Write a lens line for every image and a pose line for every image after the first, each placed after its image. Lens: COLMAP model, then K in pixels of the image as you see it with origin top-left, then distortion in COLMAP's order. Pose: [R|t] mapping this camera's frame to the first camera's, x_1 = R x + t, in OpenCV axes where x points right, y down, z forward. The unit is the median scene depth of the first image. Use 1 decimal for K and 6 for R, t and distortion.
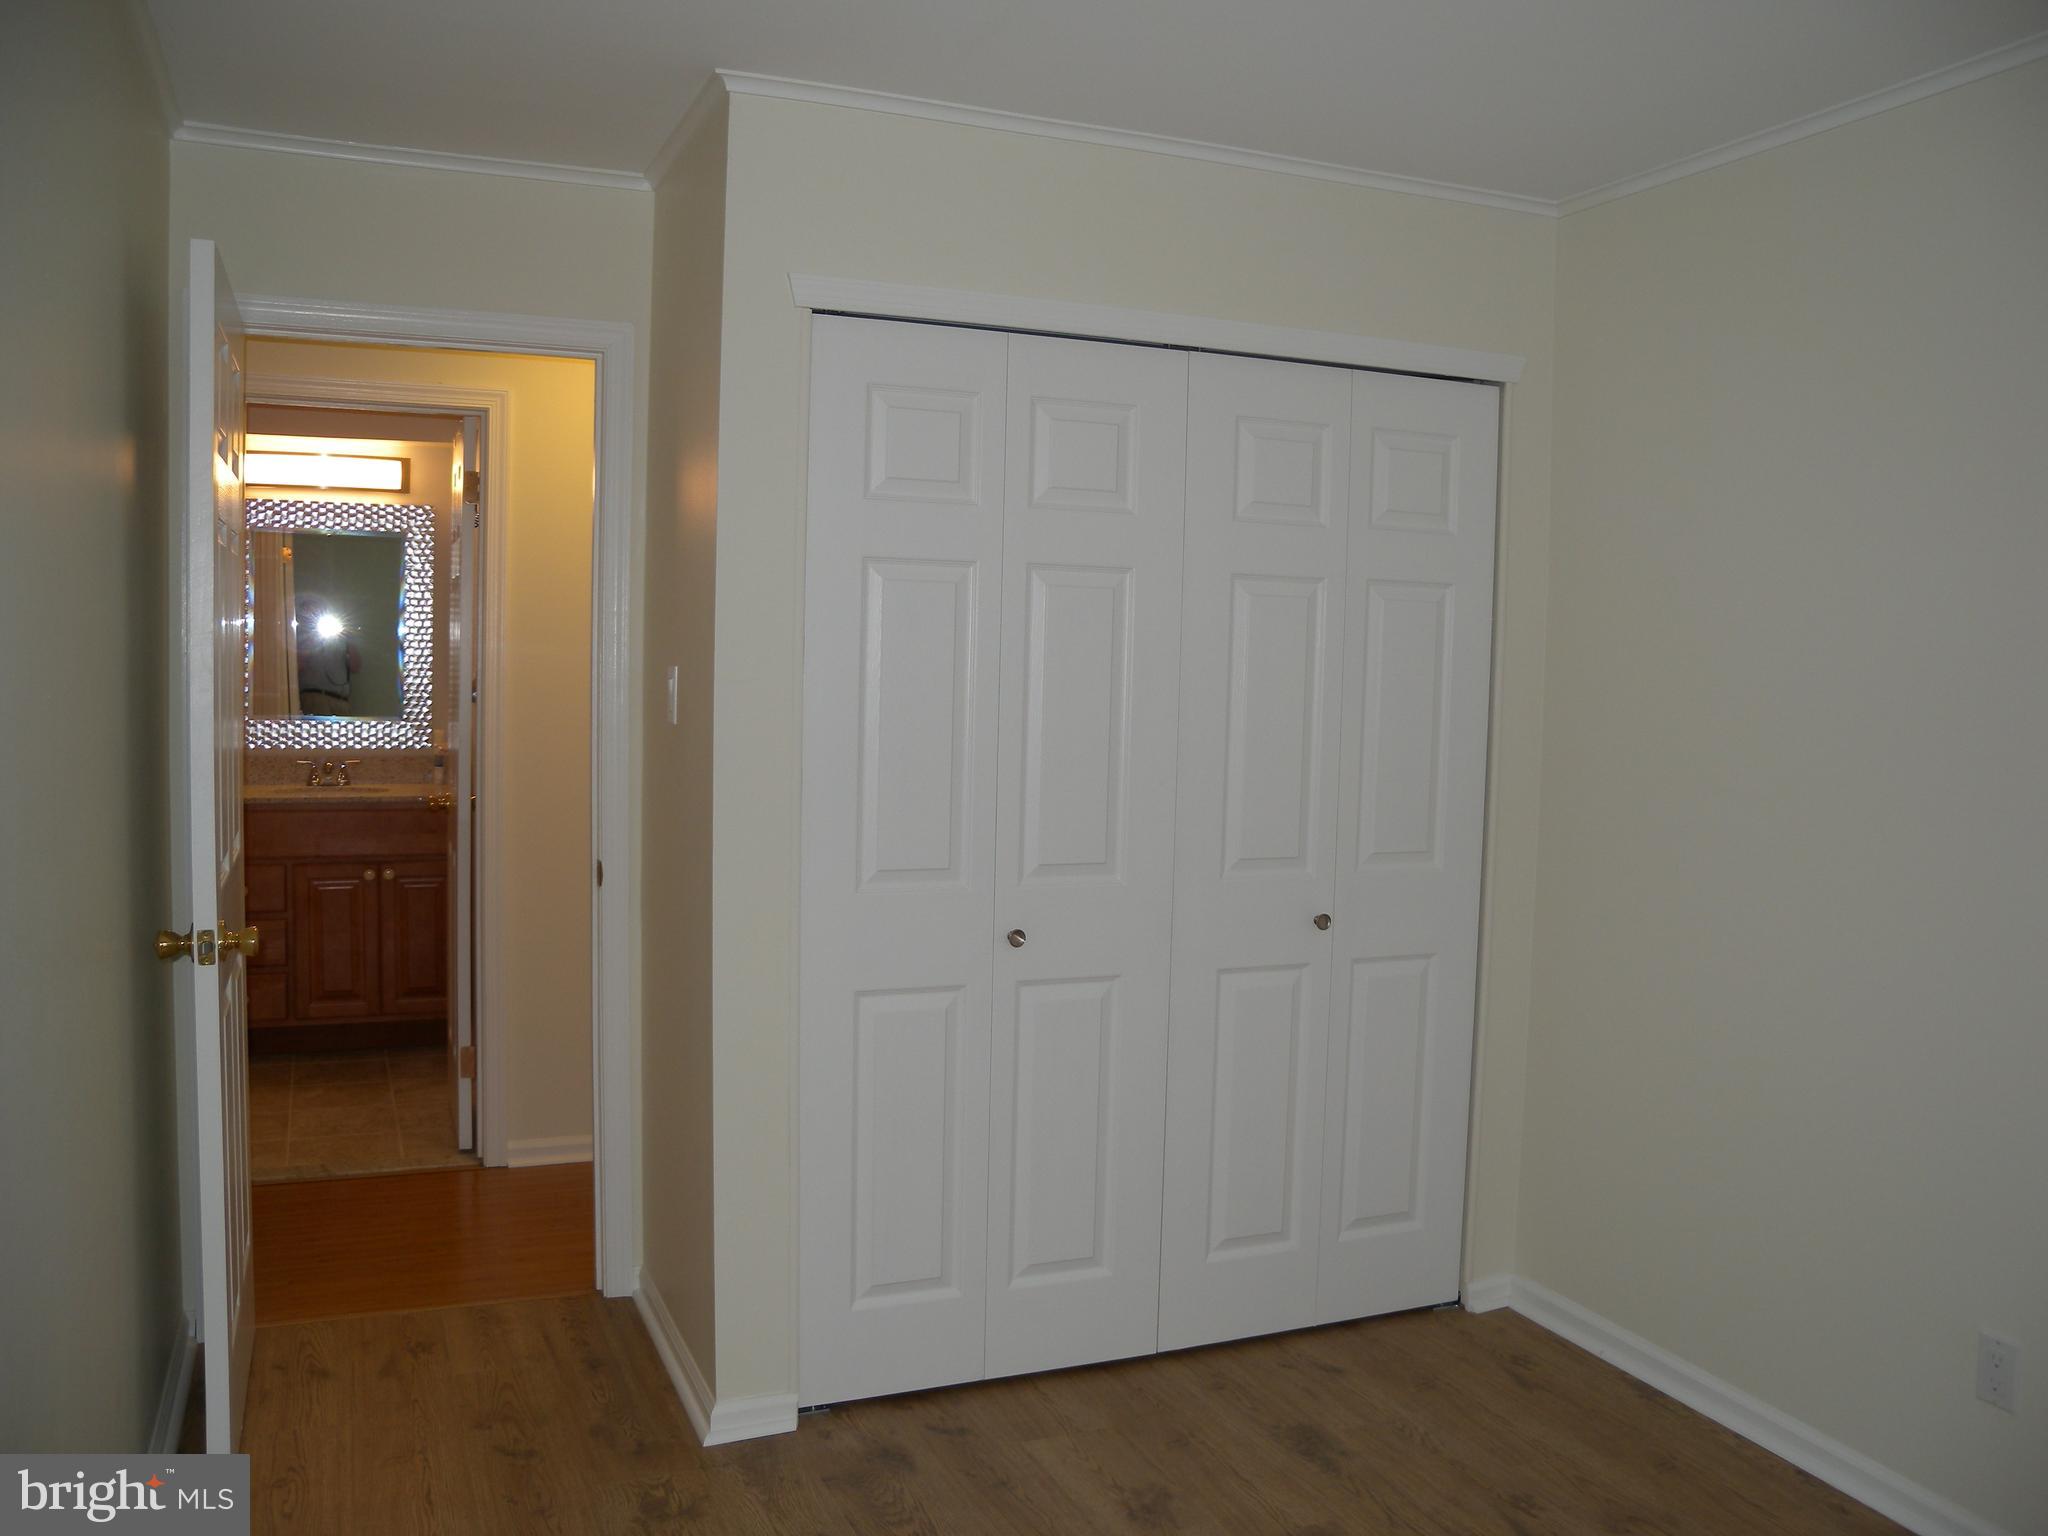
lens RADIAL K [[1702.7, 0, 1026.2], [0, 1702.7, 767.2], [0, 0, 1]] dist [-0.186363, 0.178263]
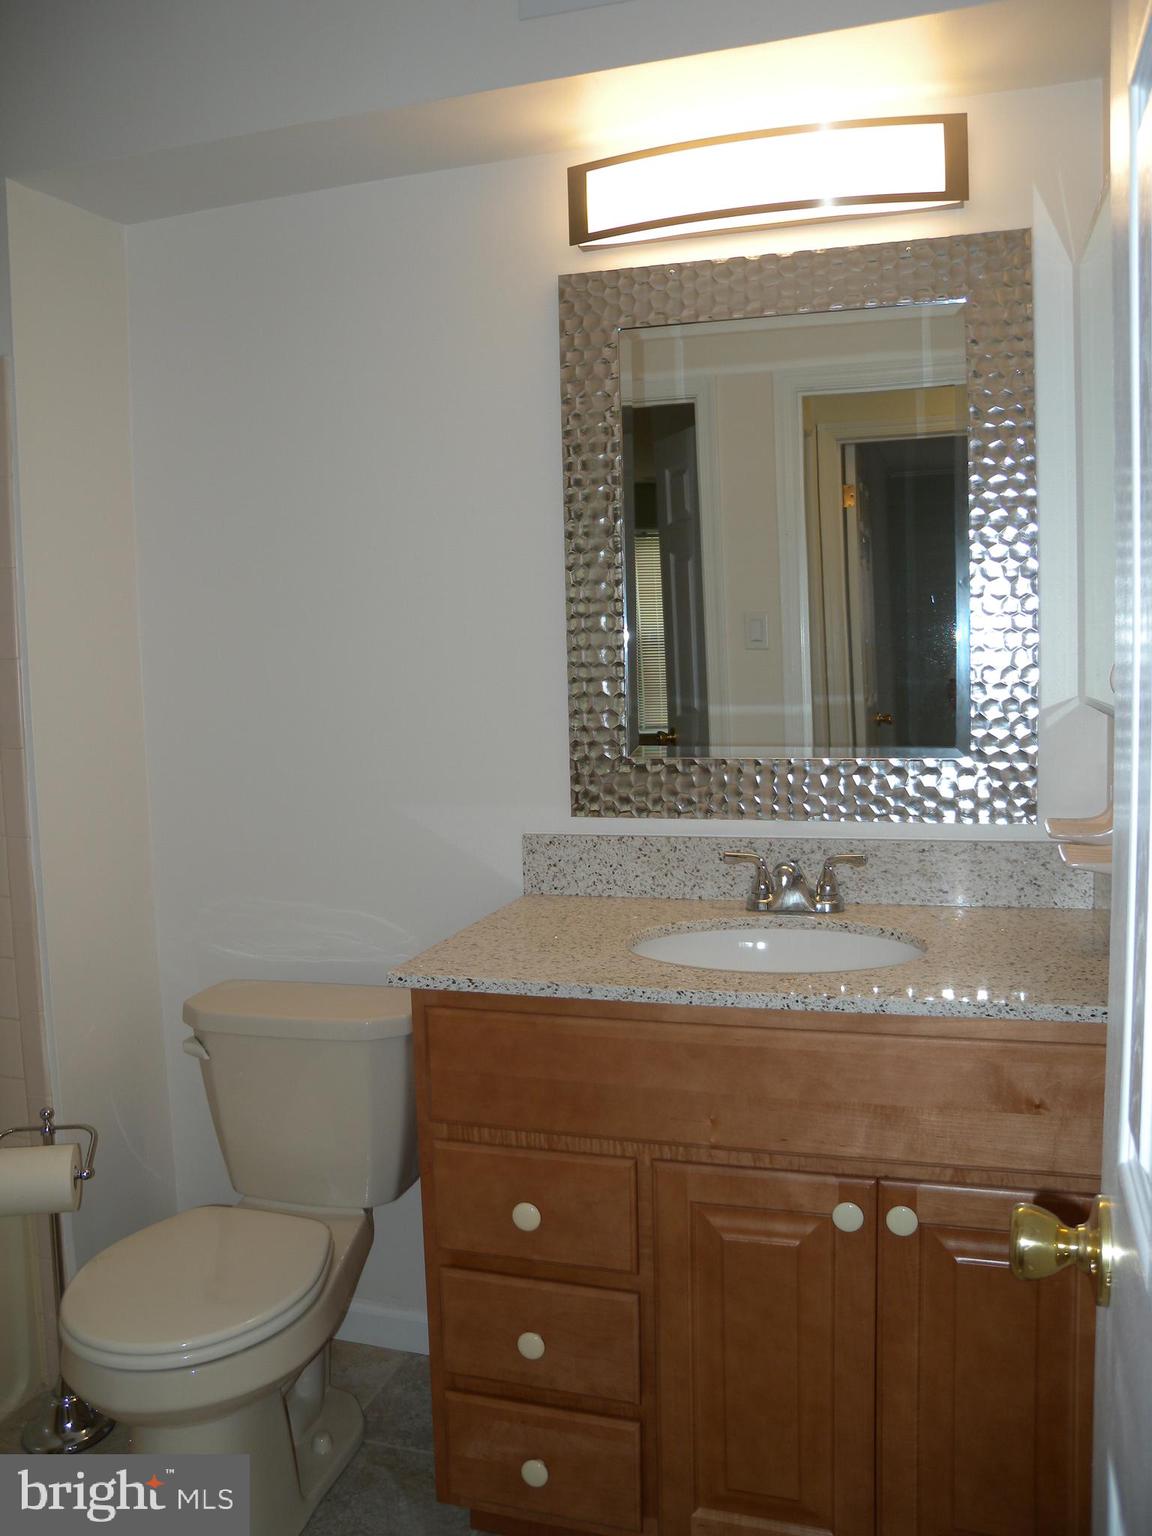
lens RADIAL K [[1277.0, 0, 562.0], [0, 1277.0, 742.9], [0, 0, 1]] dist [-0.186363, 0.178263]
pose [[0.759362, 0.004140, -0.650655, -0.266623], [0.005577, 0.999902, 0.012871, -0.038569], [0.650644, -0.013402, 0.759264, 0.748230]]
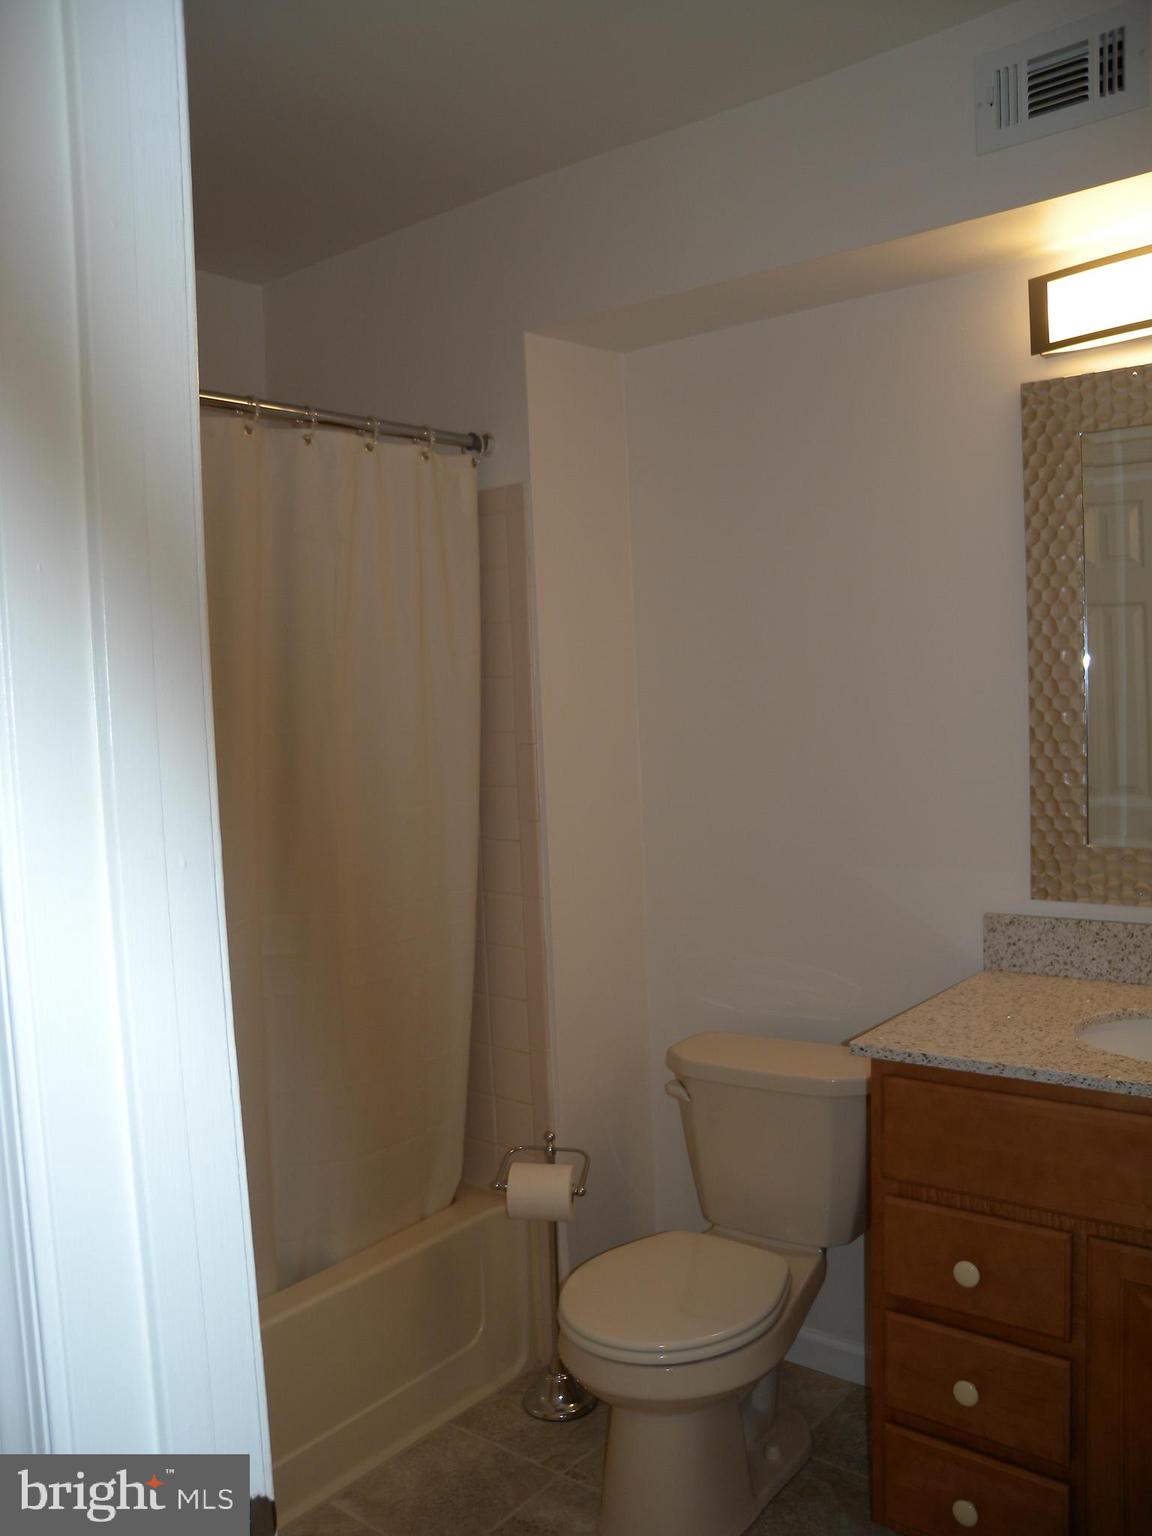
lens RADIAL K [[1277.0, 0, 574.0], [0, 1277.0, 788.5], [0, 0, 1]] dist [-0.186363, 0.178263]
pose [[0.476560, 0.023516, -0.878827, -0.236766], [-0.002928, 0.999679, 0.025162, -0.055596], [0.879137, -0.009418, 0.476476, 0.725815]]
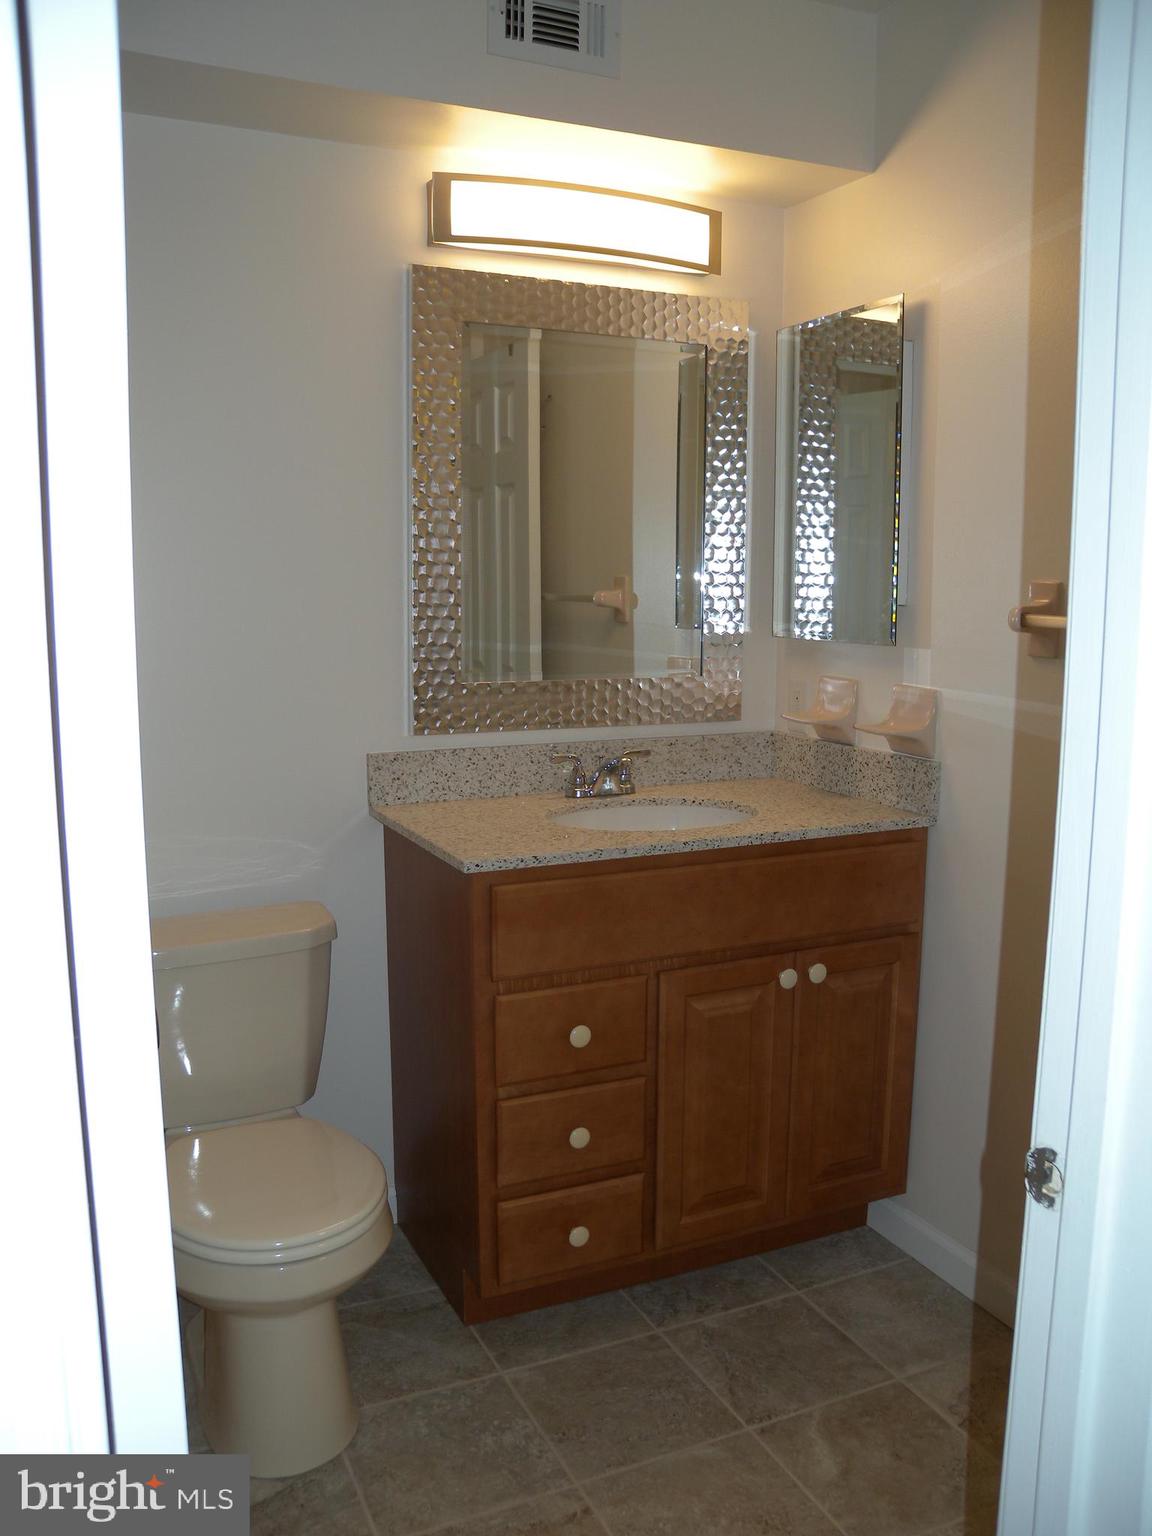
lens RADIAL K [[1277.0, 0, 584.6], [0, 1277.0, 790.3], [0, 0, 1]] dist [-0.186363, 0.178263]
pose [[0.998847, -0.027490, 0.039349, -0.466320], [0.023350, 0.994505, 0.102055, -0.036563], [-0.041938, -0.101019, 0.994000, 0.597070]]
